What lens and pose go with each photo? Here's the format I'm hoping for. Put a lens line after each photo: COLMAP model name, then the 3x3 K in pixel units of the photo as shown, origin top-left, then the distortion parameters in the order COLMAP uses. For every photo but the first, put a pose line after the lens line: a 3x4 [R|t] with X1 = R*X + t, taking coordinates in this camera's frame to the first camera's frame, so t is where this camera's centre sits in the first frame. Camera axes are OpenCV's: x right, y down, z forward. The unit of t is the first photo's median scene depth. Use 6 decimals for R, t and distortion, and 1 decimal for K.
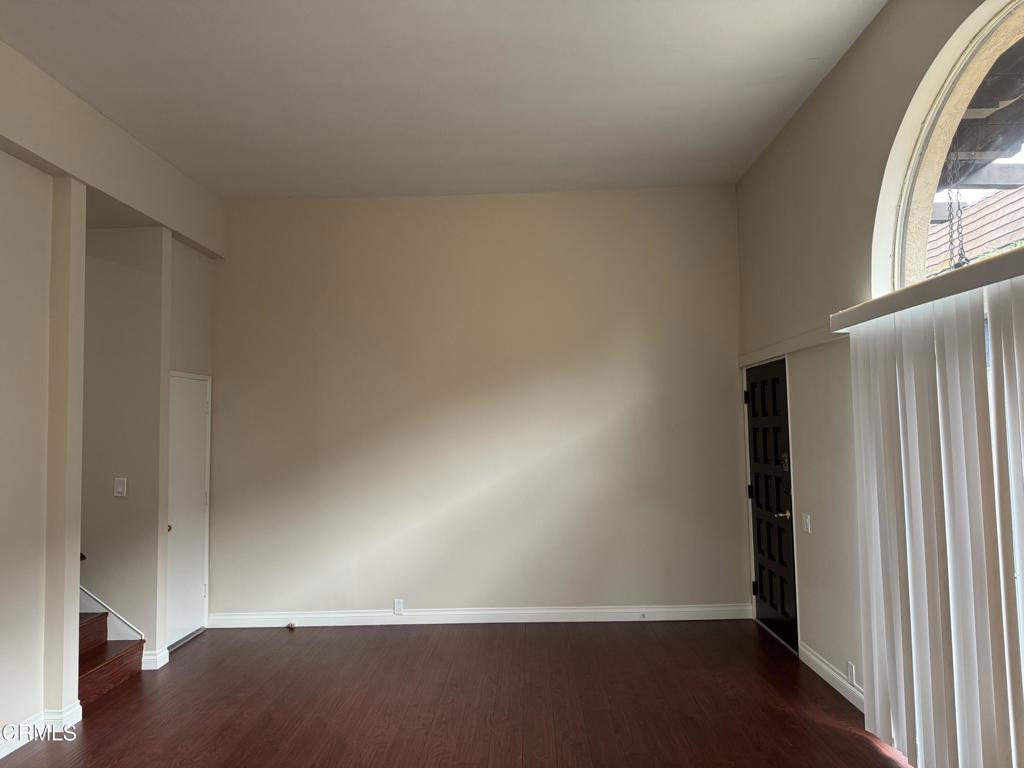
lens RADIAL K [[779.9, 0, 512.0], [0, 779.9, 384.0], [0, 0, 1]] dist [0.123383, -0.116699]
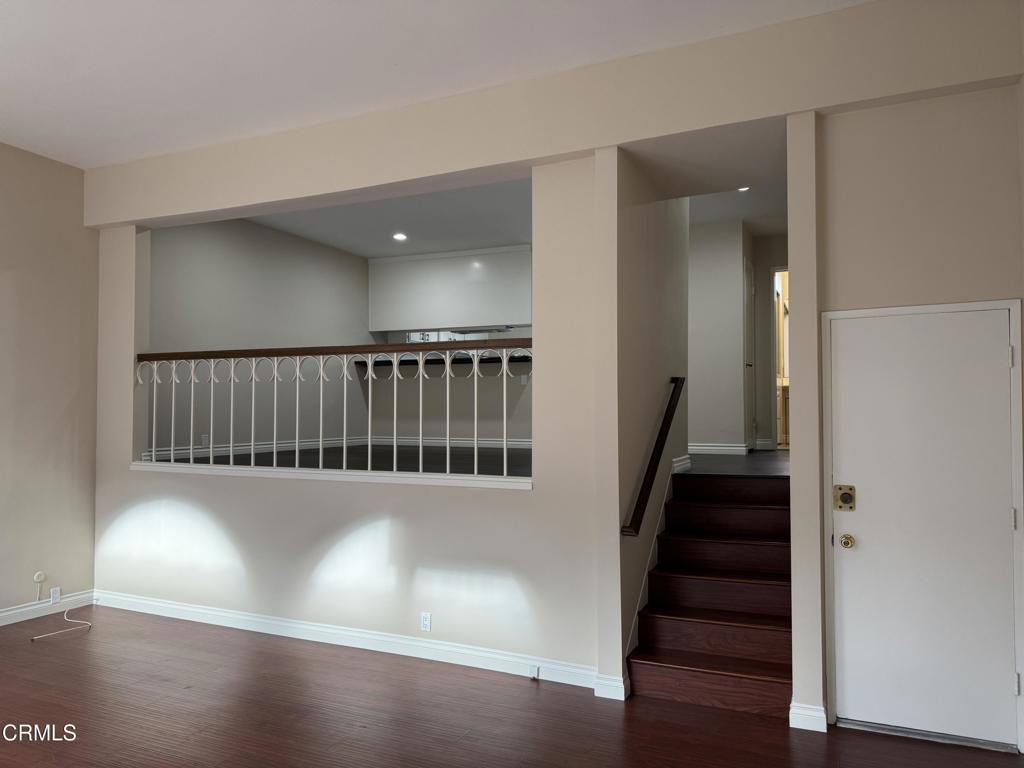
lens RADIAL K [[715.5, 0, 512.0], [0, 715.5, 384.0], [0, 0, 1]] dist [0.114203, -0.145172]
pose [[-0.388858, -0.017056, -0.921140, 0.271249], [0.061979, 0.997079, -0.044627, 0.058109], [0.919211, -0.074445, -0.386665, 1.033328]]
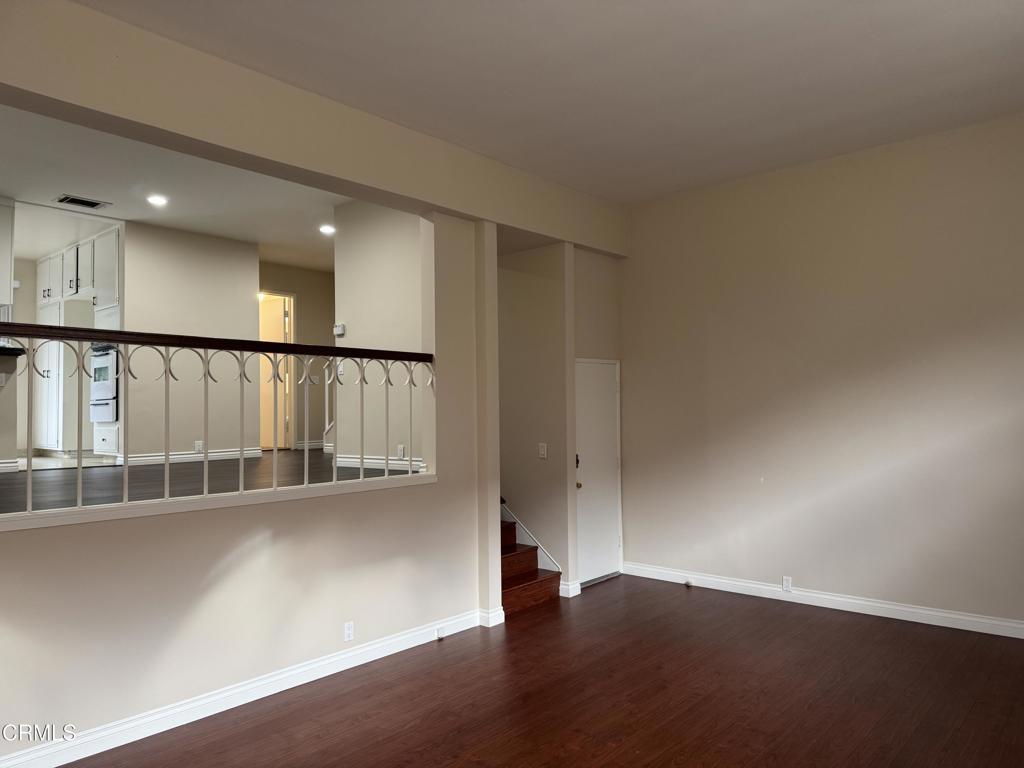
lens RADIAL K [[757.0, 0, 478.8], [0, 757.0, 373.6], [0, 0, 1]] dist [0.110474, -0.004177]
pose [[0.775147, -0.023191, -0.631355, 0.208612], [0.036782, 0.999288, 0.008453, -0.008722], [0.630709, -0.029775, 0.775448, -0.006848]]
